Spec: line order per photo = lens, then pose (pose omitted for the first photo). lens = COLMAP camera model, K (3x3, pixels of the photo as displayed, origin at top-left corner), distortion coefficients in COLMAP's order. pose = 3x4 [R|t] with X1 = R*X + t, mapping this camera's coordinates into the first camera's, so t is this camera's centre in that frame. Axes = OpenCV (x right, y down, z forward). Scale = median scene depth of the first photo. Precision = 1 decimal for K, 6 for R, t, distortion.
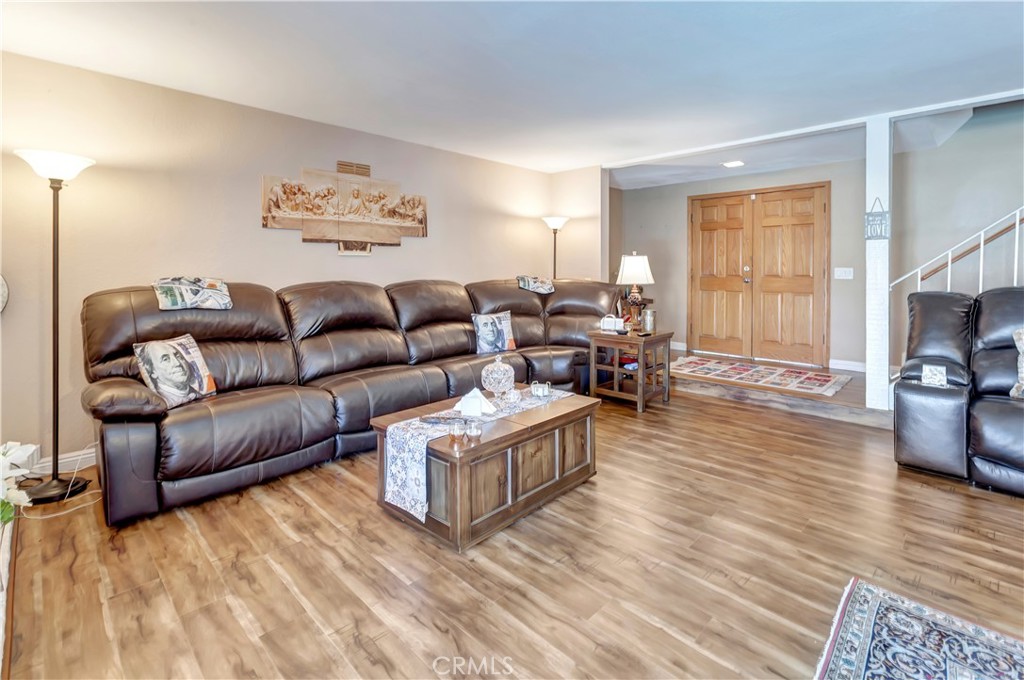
lens RADIAL K [[488.7, 0, 513.7], [0, 488.7, 269.8], [0, 0, 1]] dist [-0.001787, 0.001894]
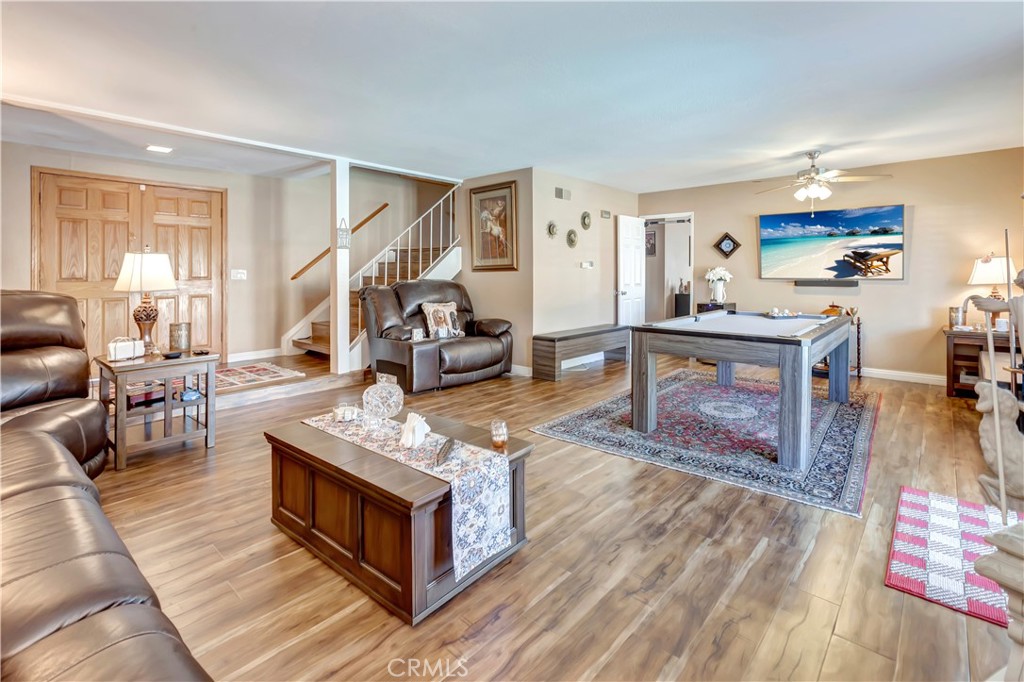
lens RADIAL K [[488.7, 0, 513.6], [0, 488.7, 273.6], [0, 0, 1]] dist [-0.001787, 0.001894]
pose [[-0.066105, -0.006189, 0.997793, -1.012099], [0.004479, 0.999969, 0.006499, 0.000975], [-0.997803, 0.004898, -0.066076, 0.970278]]
